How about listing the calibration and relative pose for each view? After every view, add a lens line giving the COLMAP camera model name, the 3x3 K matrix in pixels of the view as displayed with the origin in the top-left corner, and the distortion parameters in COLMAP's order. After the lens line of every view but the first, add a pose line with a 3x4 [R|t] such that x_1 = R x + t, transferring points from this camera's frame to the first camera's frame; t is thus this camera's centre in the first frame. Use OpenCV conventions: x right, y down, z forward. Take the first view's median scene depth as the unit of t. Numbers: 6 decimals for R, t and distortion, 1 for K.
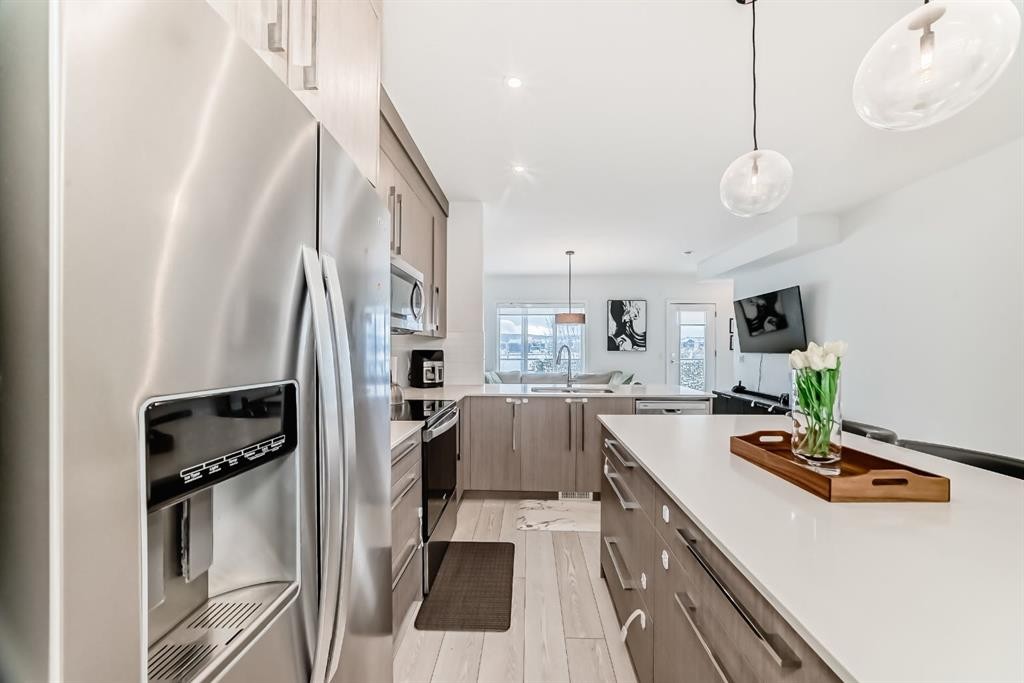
lens RADIAL K [[361.0, 0, 514.4], [0, 361.0, 344.8], [0, 0, 1]] dist [-0.012894, 0.000058]
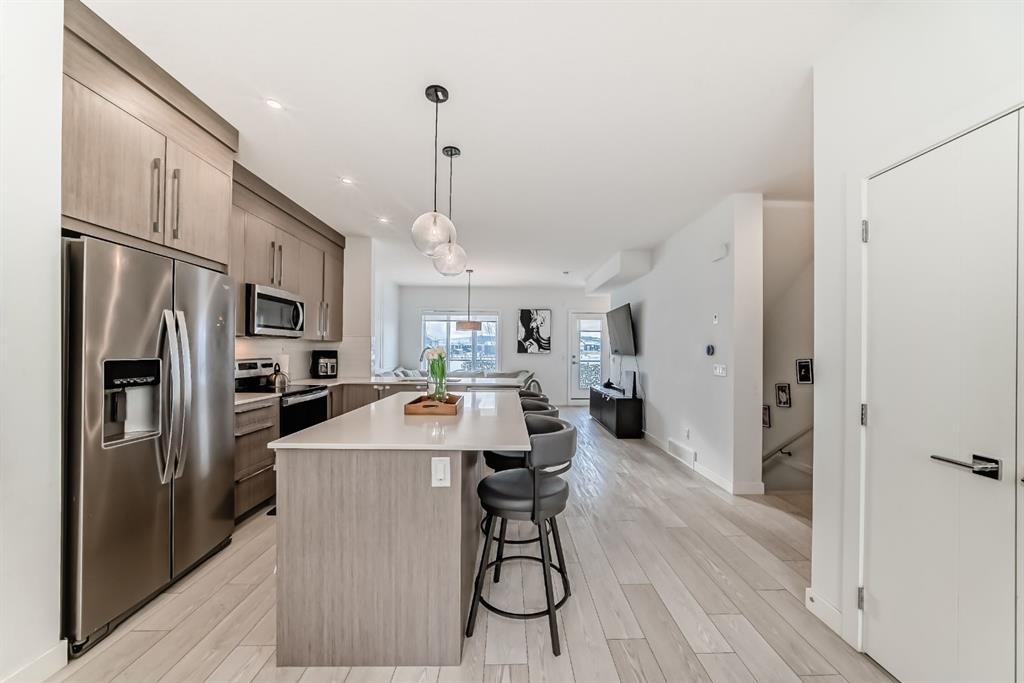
lens RADIAL K [[366.9, 0, 508.5], [0, 366.9, 347.6], [0, 0, 1]] dist [0.000009, -0.000007]
pose [[0.999013, 0.008967, 0.043512, 0.178796], [-0.009029, 0.999958, 0.001219, -0.001712], [-0.043499, -0.001611, 0.999052, -0.178802]]
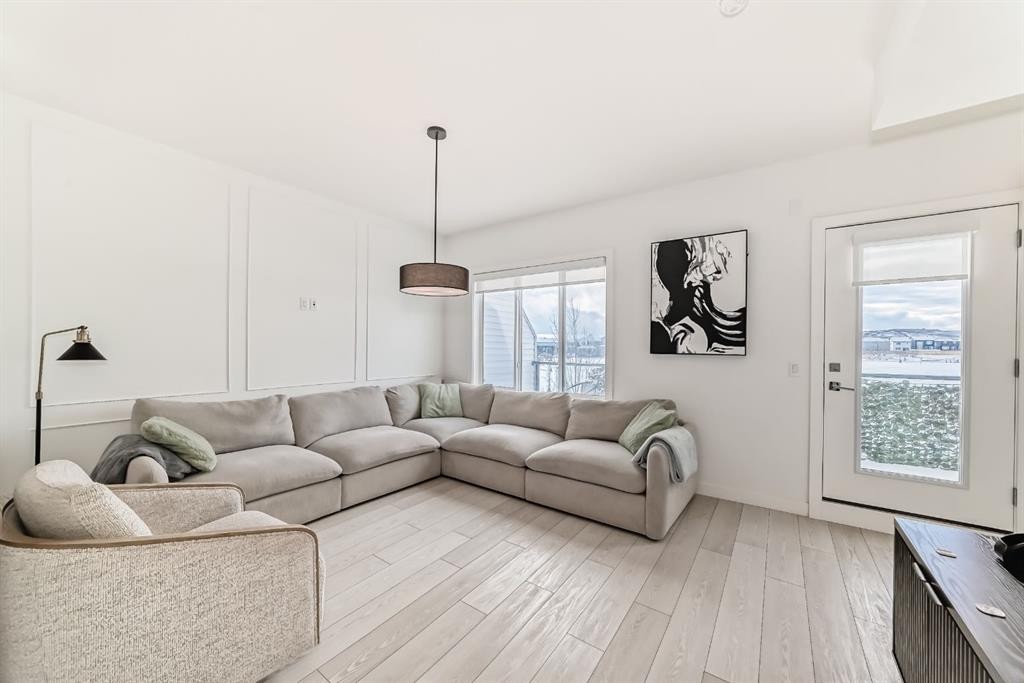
lens RADIAL K [[372.6, 0, 515.3], [0, 372.6, 347.0], [0, 0, 1]] dist [-0.014139, 0.000024]
pose [[0.837402, 0.008854, -0.546516, 0.375663], [-0.004502, 0.999947, 0.009302, 0.004903], [0.546569, -0.005329, 0.837397, 0.509981]]
